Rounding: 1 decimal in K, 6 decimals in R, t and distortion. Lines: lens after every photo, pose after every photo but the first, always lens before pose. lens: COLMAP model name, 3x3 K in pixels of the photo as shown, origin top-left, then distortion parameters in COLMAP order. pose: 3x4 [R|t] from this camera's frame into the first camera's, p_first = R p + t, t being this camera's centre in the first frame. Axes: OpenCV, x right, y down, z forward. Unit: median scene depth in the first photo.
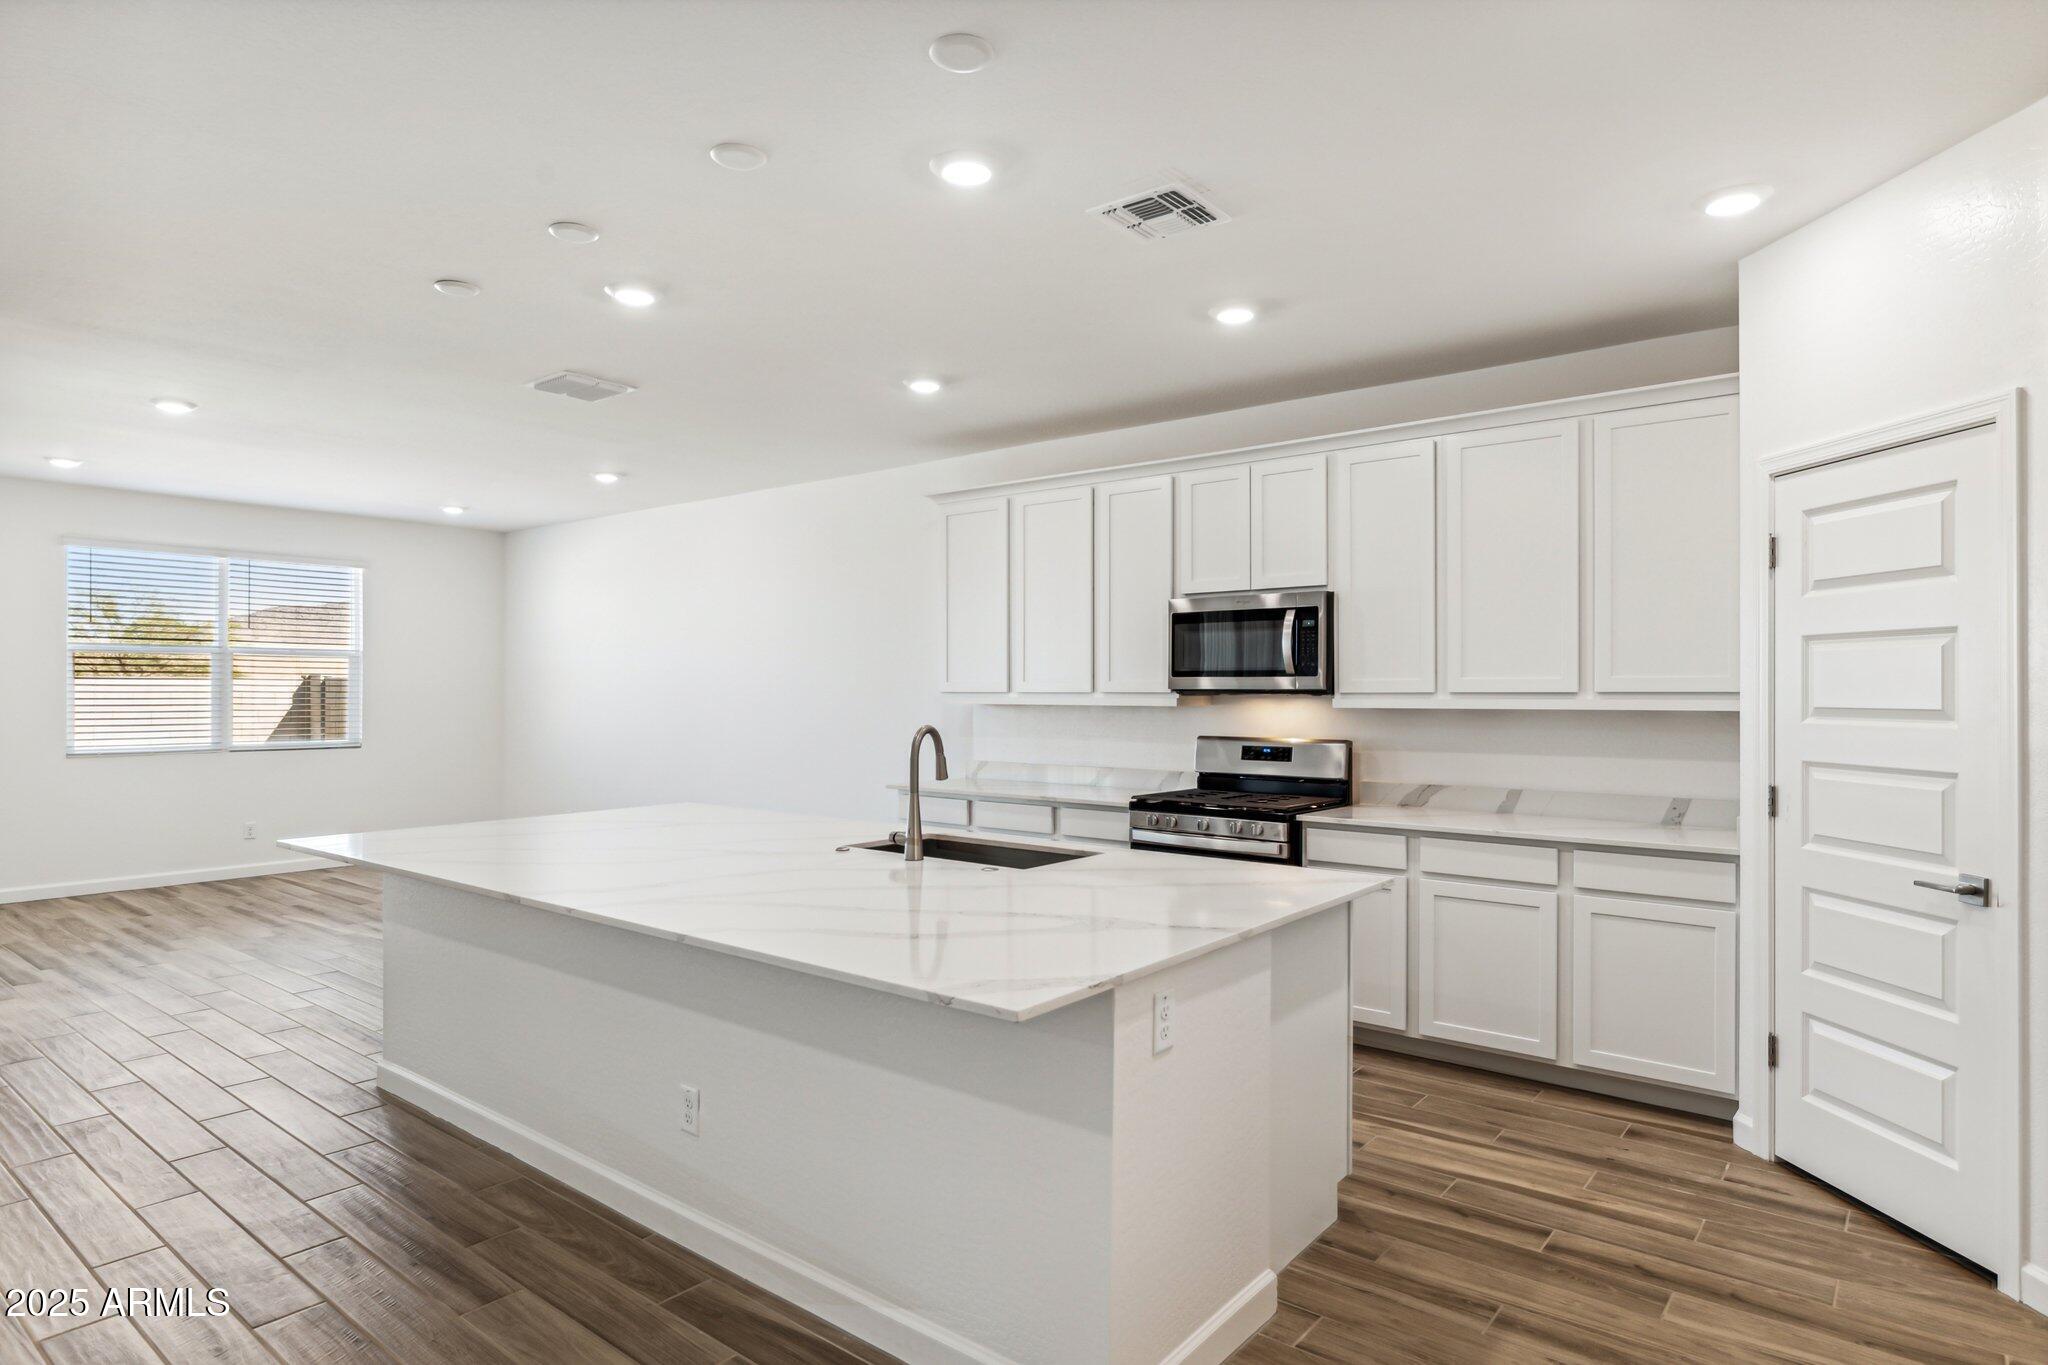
lens RADIAL K [[1151.4, 0, 1039.3], [0, 1151.4, 678.4], [0, 0, 1]] dist [0.009791, -0.004522]
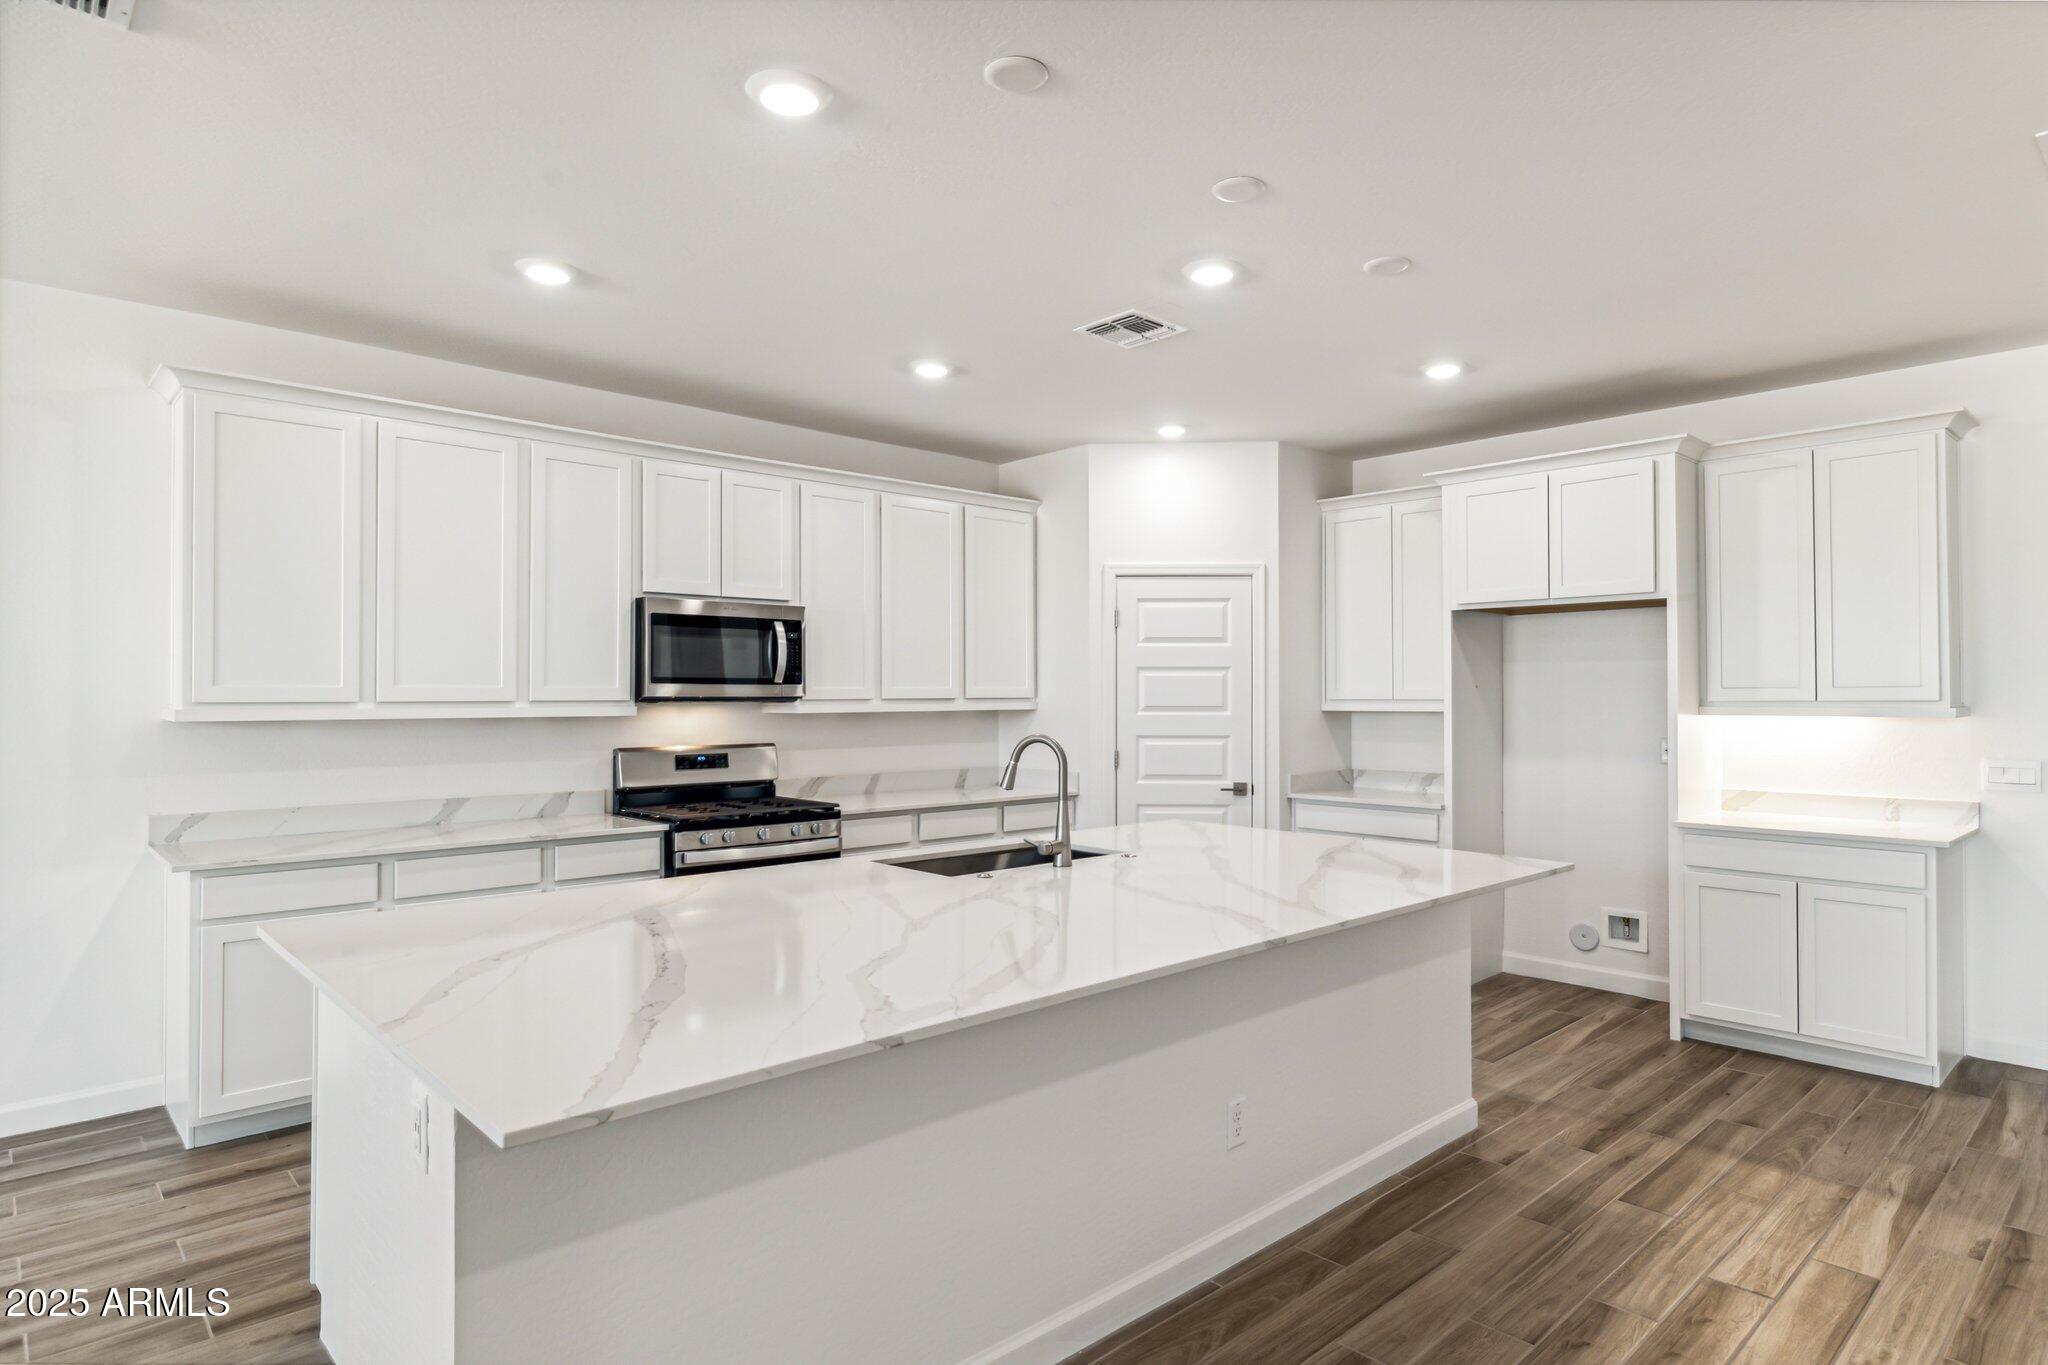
lens RADIAL K [[1151.4, 0, 1017.2], [0, 1151.4, 672.6], [0, 0, 1]] dist [0.009791, -0.004522]
pose [[0.146606, 0.016919, 0.989050, -0.805820], [-0.010622, 0.999823, -0.015528, 0.001650], [-0.989138, -0.008229, 0.146760, 0.636016]]
